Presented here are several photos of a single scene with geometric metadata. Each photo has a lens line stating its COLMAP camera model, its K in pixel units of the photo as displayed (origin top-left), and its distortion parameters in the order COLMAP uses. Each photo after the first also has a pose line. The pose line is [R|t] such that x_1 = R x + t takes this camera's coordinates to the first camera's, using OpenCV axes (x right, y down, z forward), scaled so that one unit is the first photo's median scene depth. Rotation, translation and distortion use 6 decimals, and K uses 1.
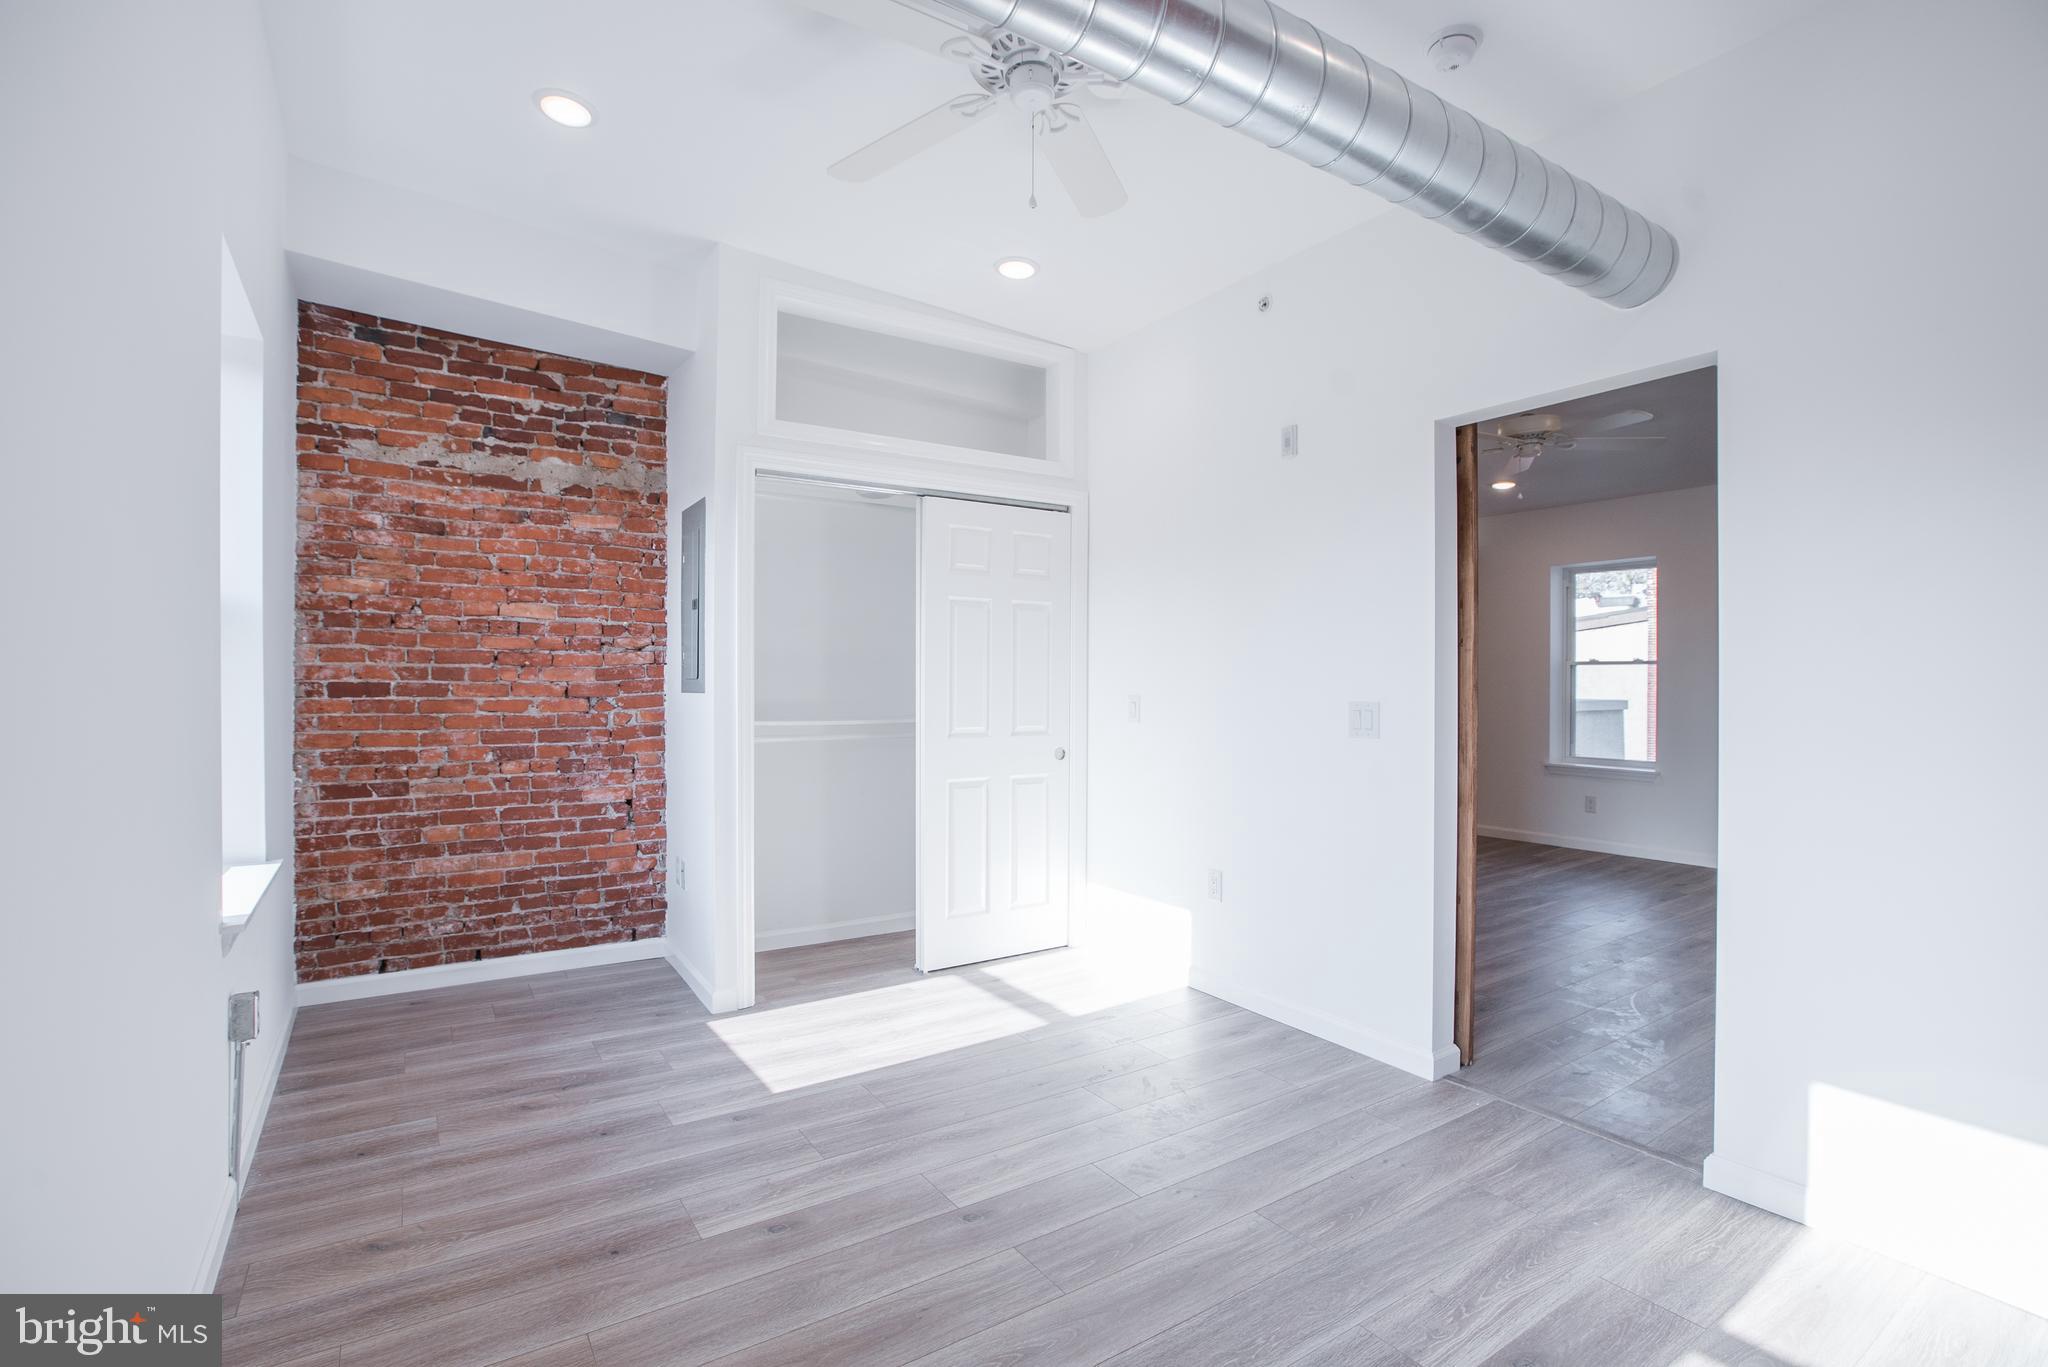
lens RADIAL K [[953.5, 0, 1017.7], [0, 953.5, 680.1], [0, 0, 1]] dist [-0.032024, 0.010560]
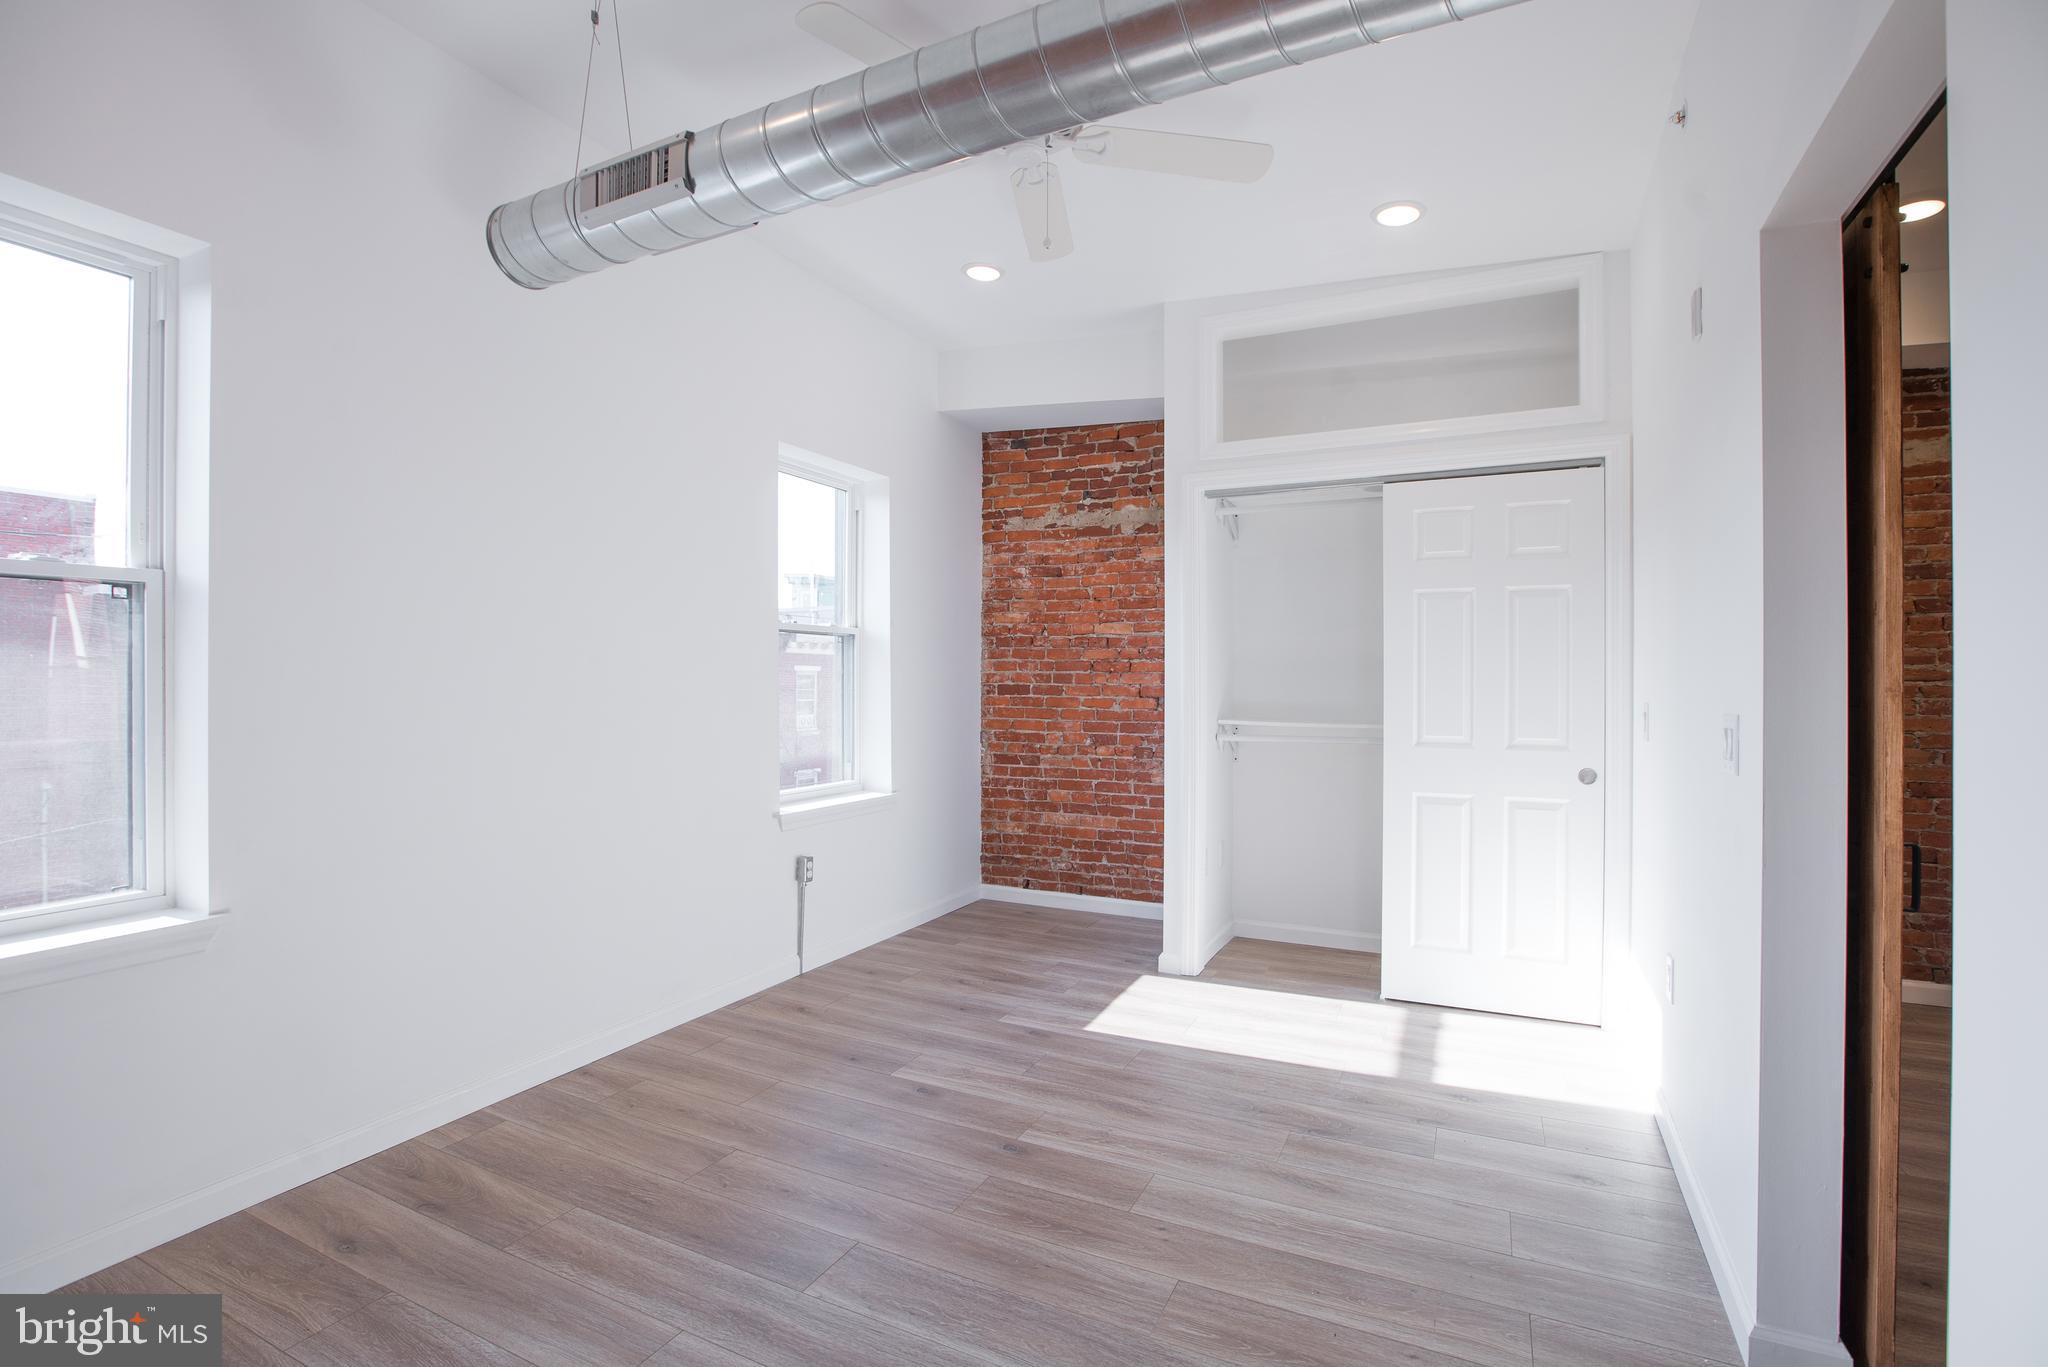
lens RADIAL K [[953.5, 0, 1015.8], [0, 953.5, 681.7], [0, 0, 1]] dist [-0.032024, 0.010560]
pose [[0.514115, -0.004039, -0.857712, 0.556668], [-0.002585, 0.999977, -0.006258, 0.007201], [0.857718, 0.005435, 0.514092, 0.243681]]
